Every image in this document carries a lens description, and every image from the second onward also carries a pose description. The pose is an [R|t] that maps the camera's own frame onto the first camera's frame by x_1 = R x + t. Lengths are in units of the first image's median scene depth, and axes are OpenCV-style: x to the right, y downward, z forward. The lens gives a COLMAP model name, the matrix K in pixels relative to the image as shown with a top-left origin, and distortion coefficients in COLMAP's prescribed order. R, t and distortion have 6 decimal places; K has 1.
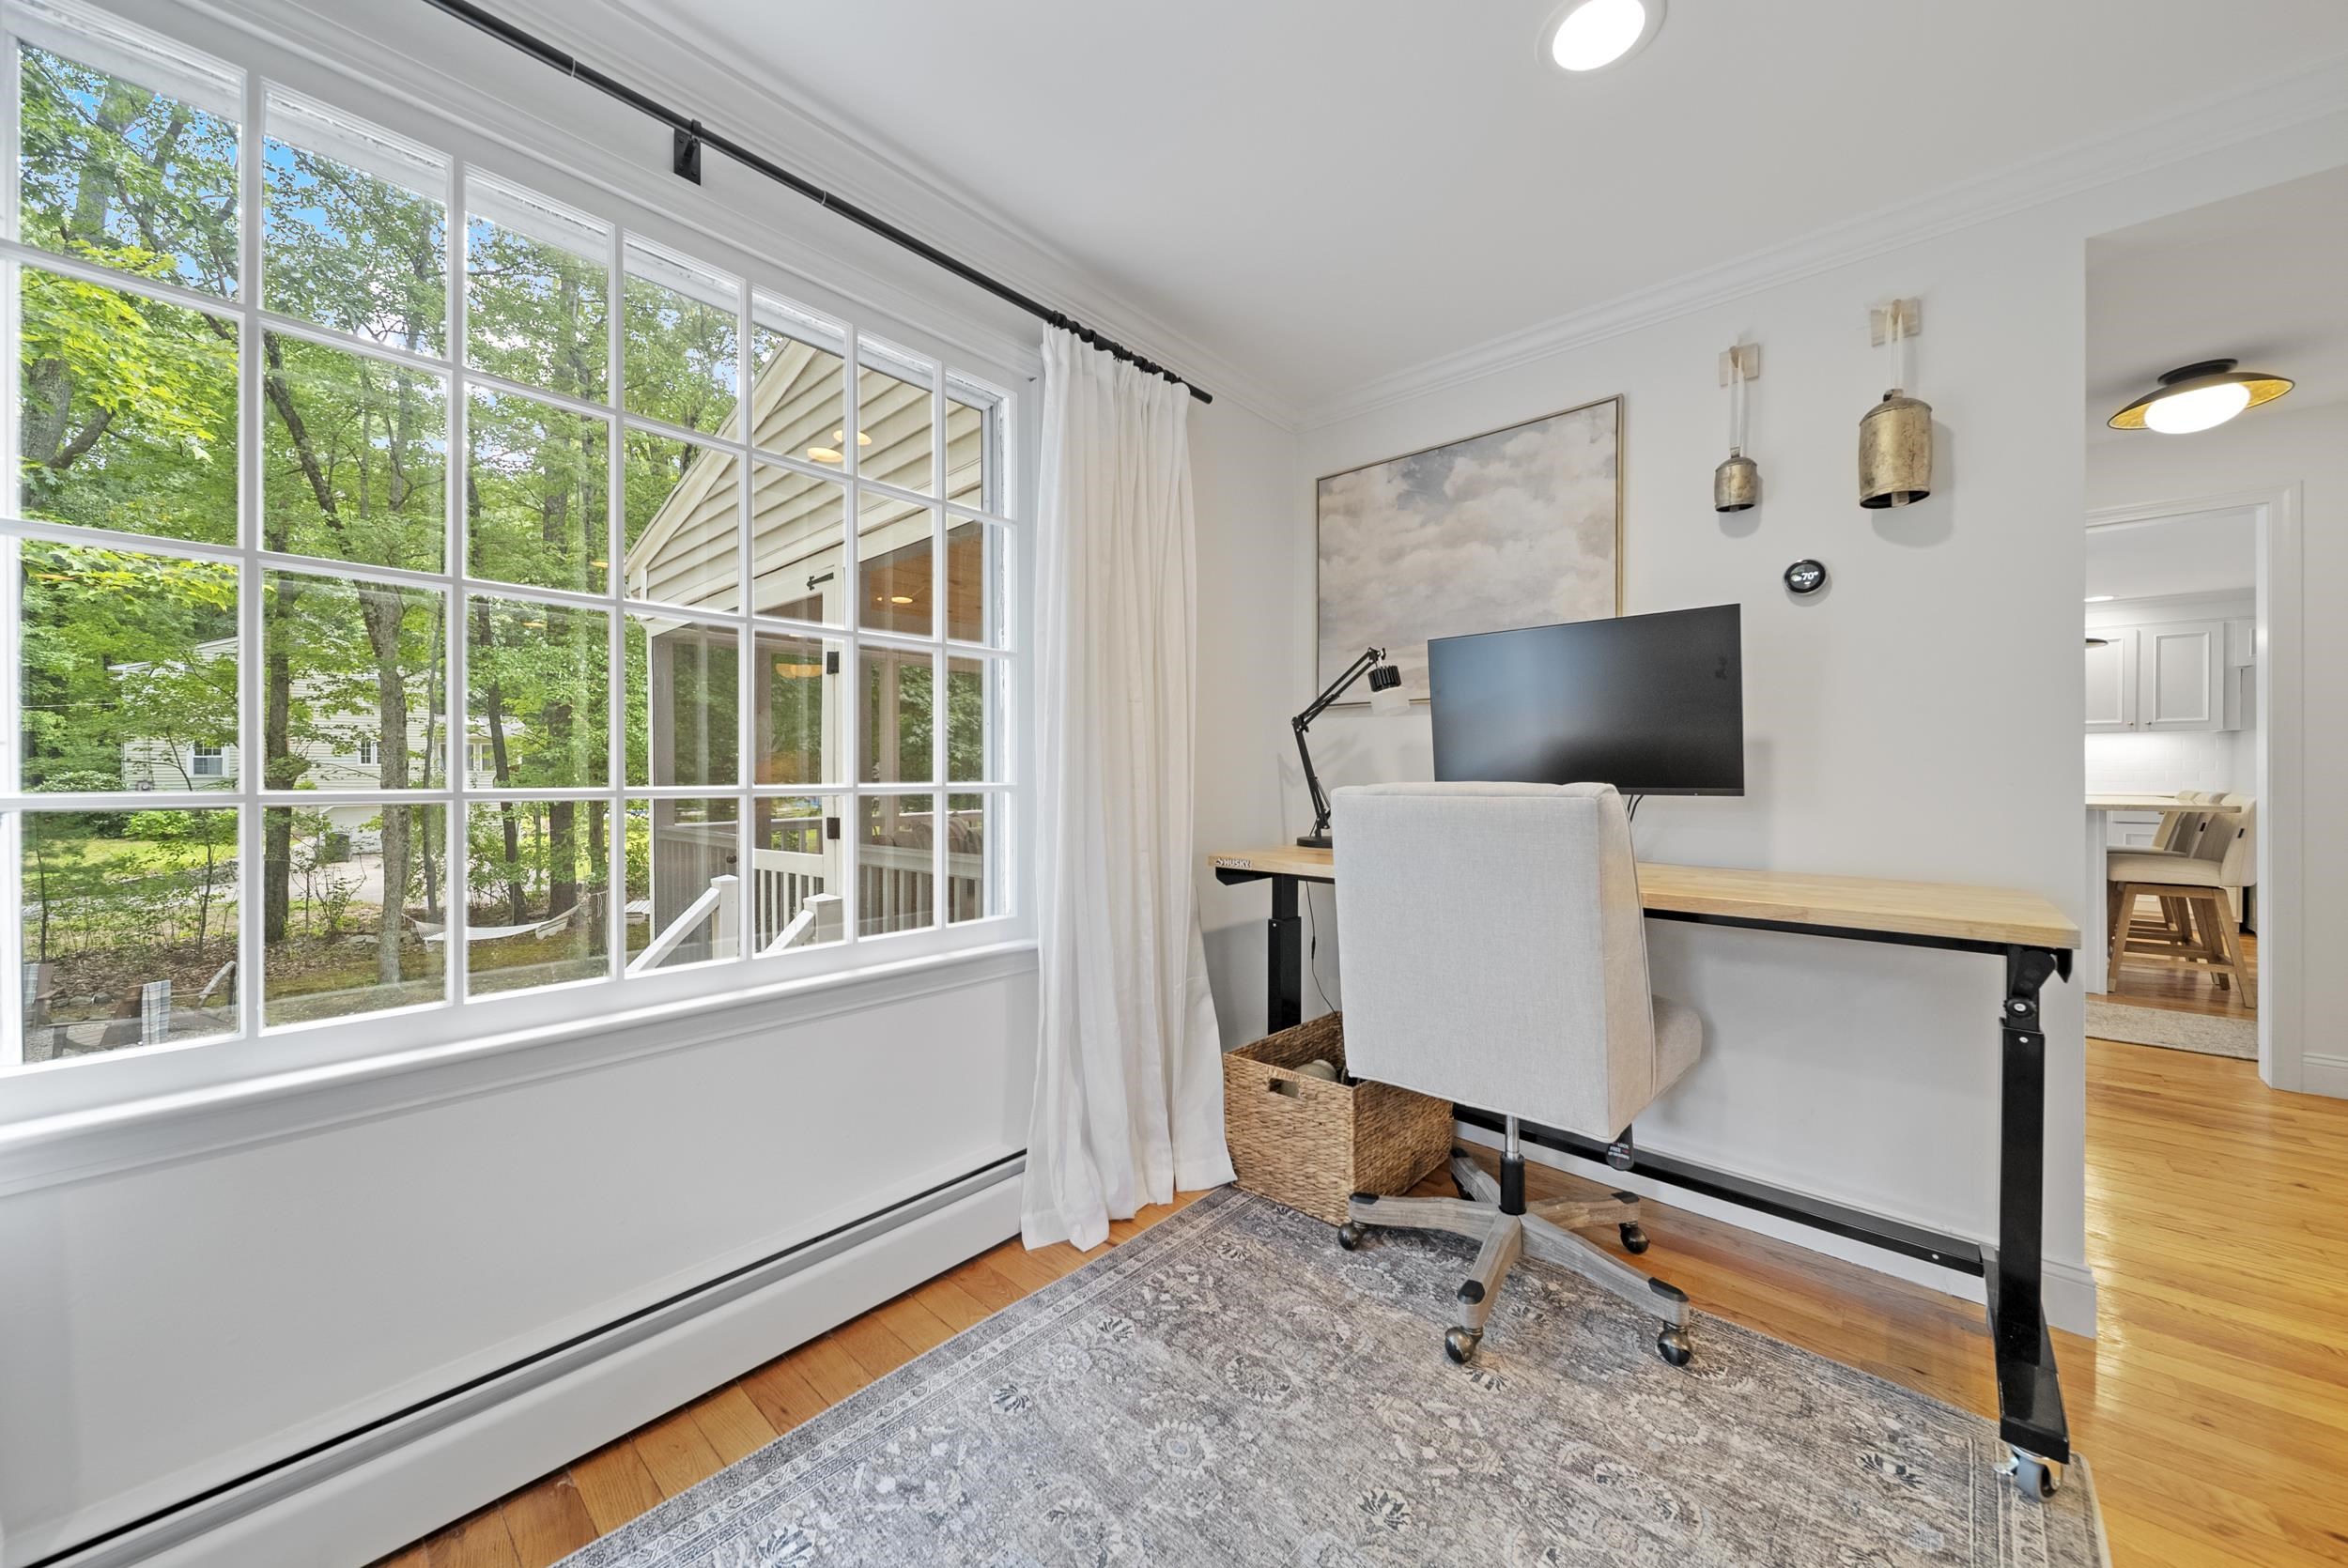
lens RADIAL K [[838.3, 0, 1174.4], [0, 838.3, 776.8], [0, 0, 1]] dist [0.000529, -0.000772]
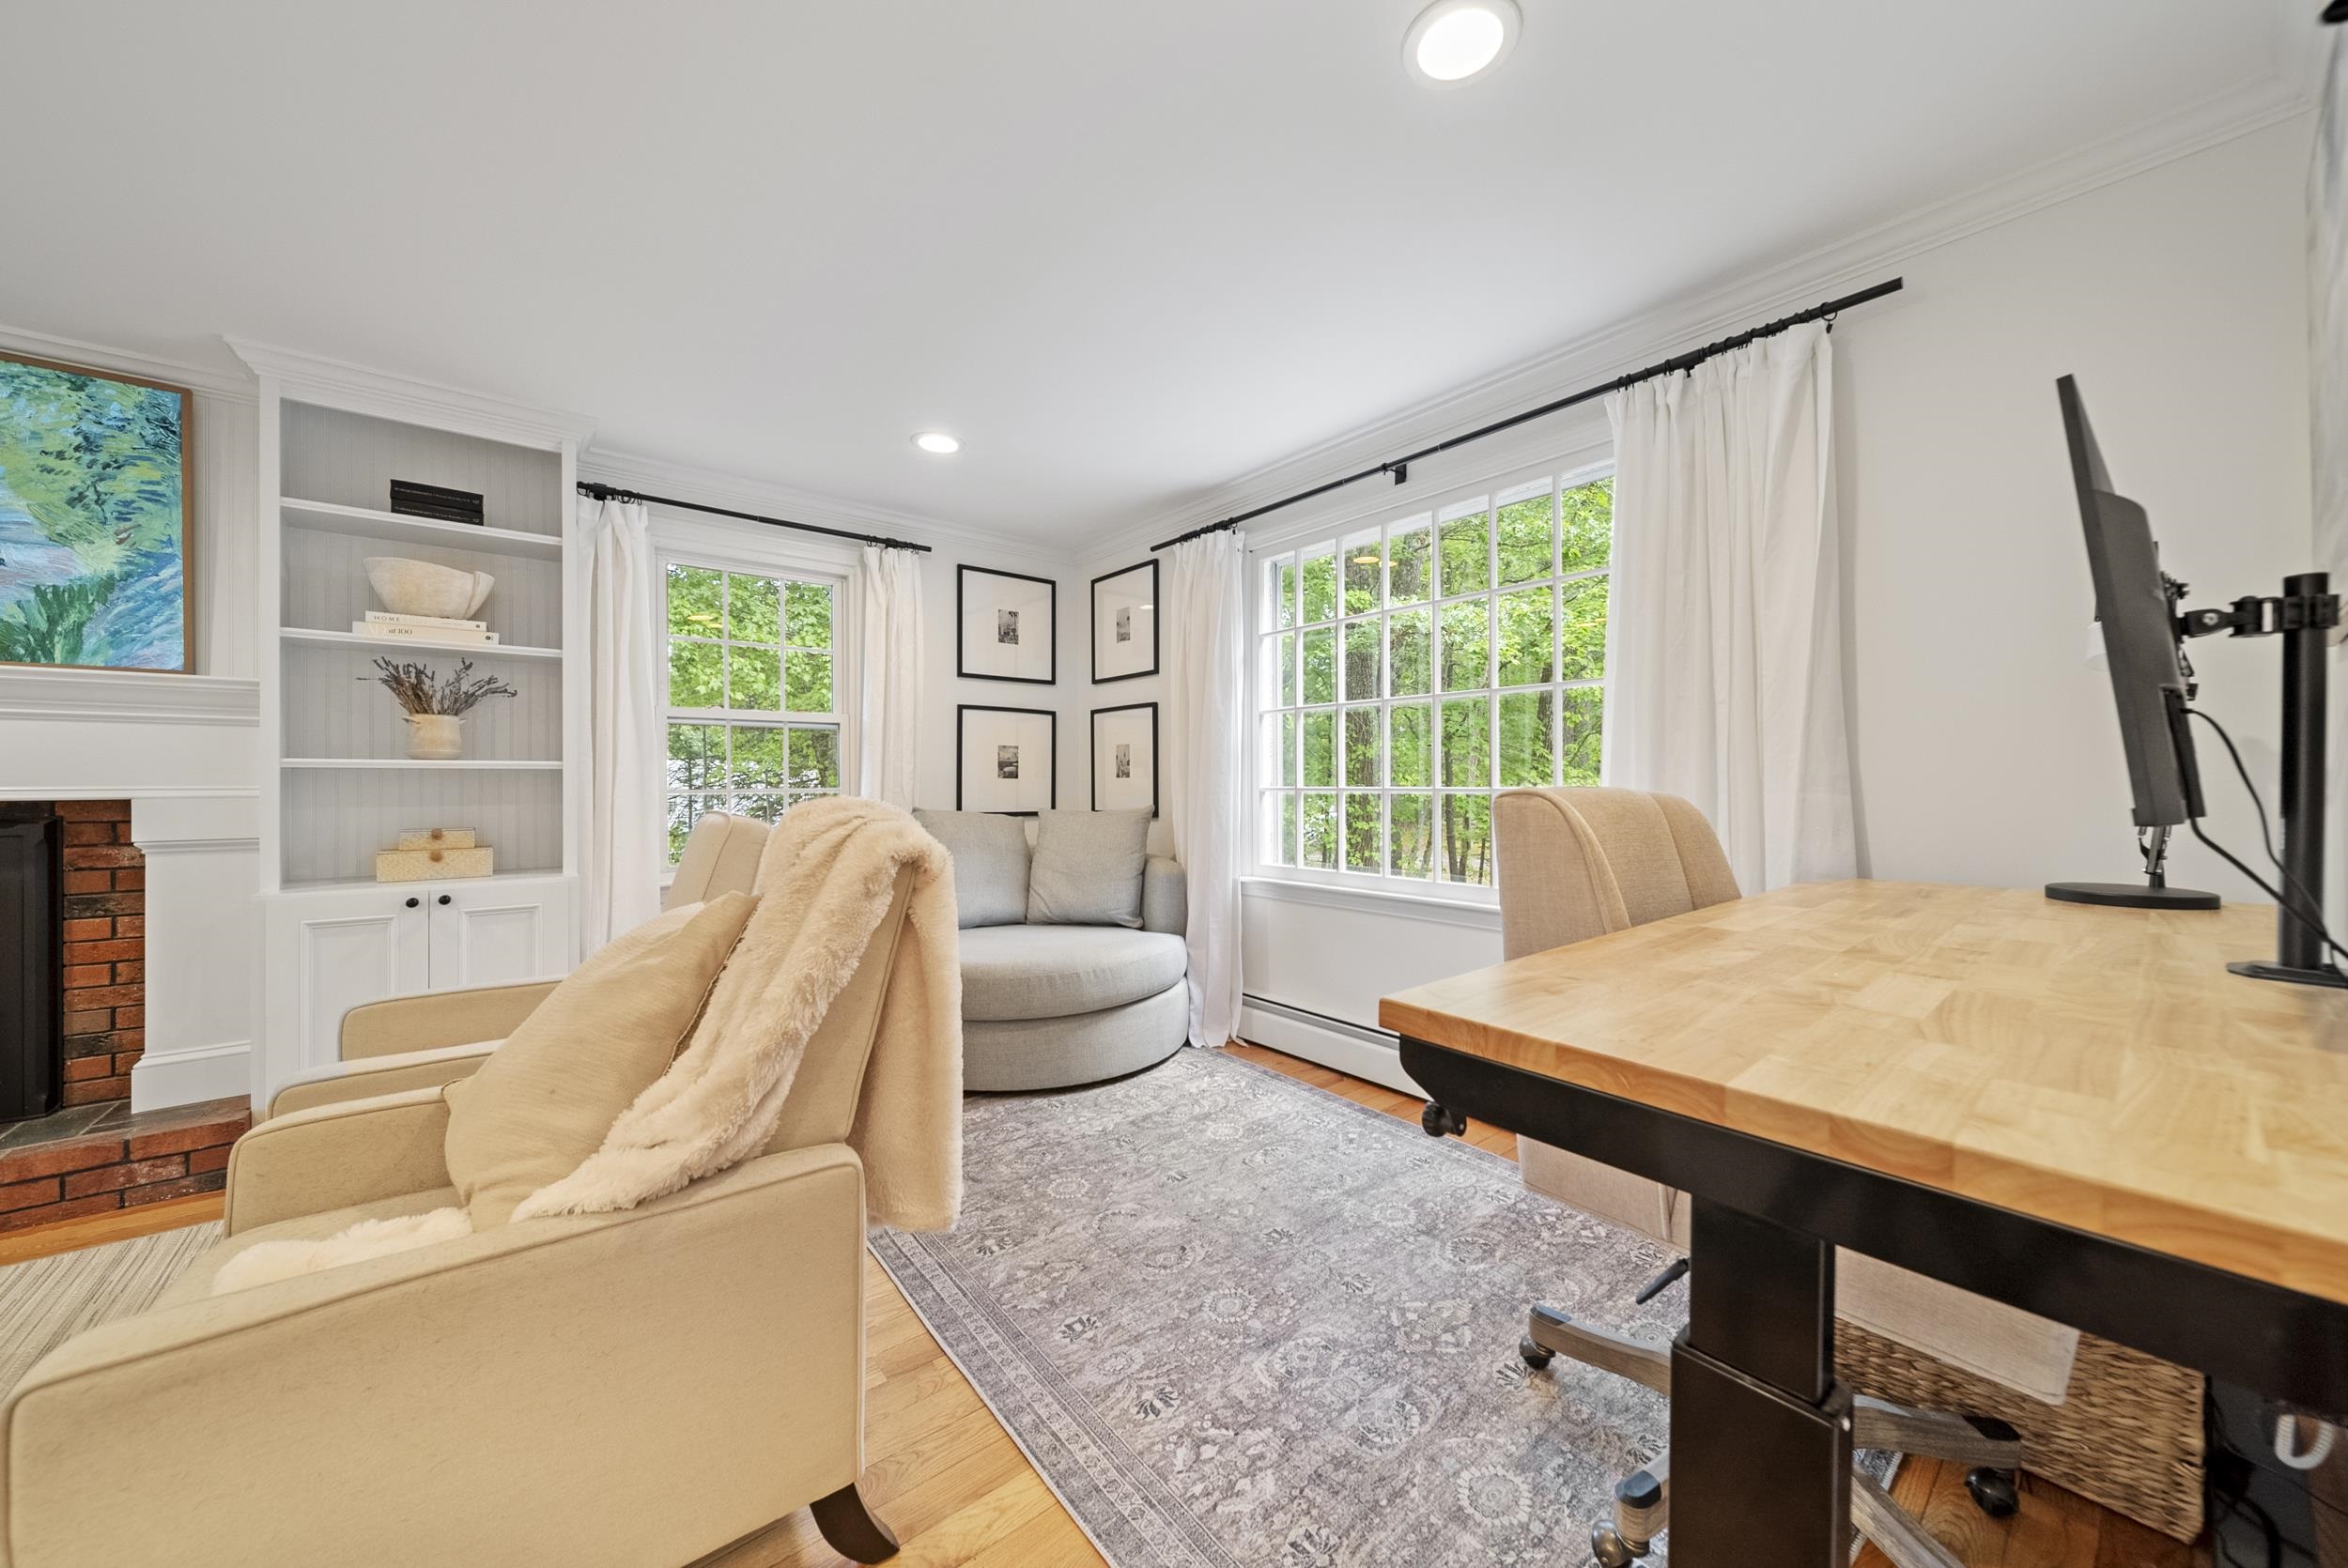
lens RADIAL K [[838.3, 0, 1174.4], [0, 838.3, 776.8], [0, 0, 1]] dist [0.000529, -0.000772]
pose [[-0.161234, -0.010805, -0.986857, 1.211441], [-0.000427, 0.999941, -0.010879, 0.004848], [0.986916, -0.001332, -0.161229, 0.637215]]
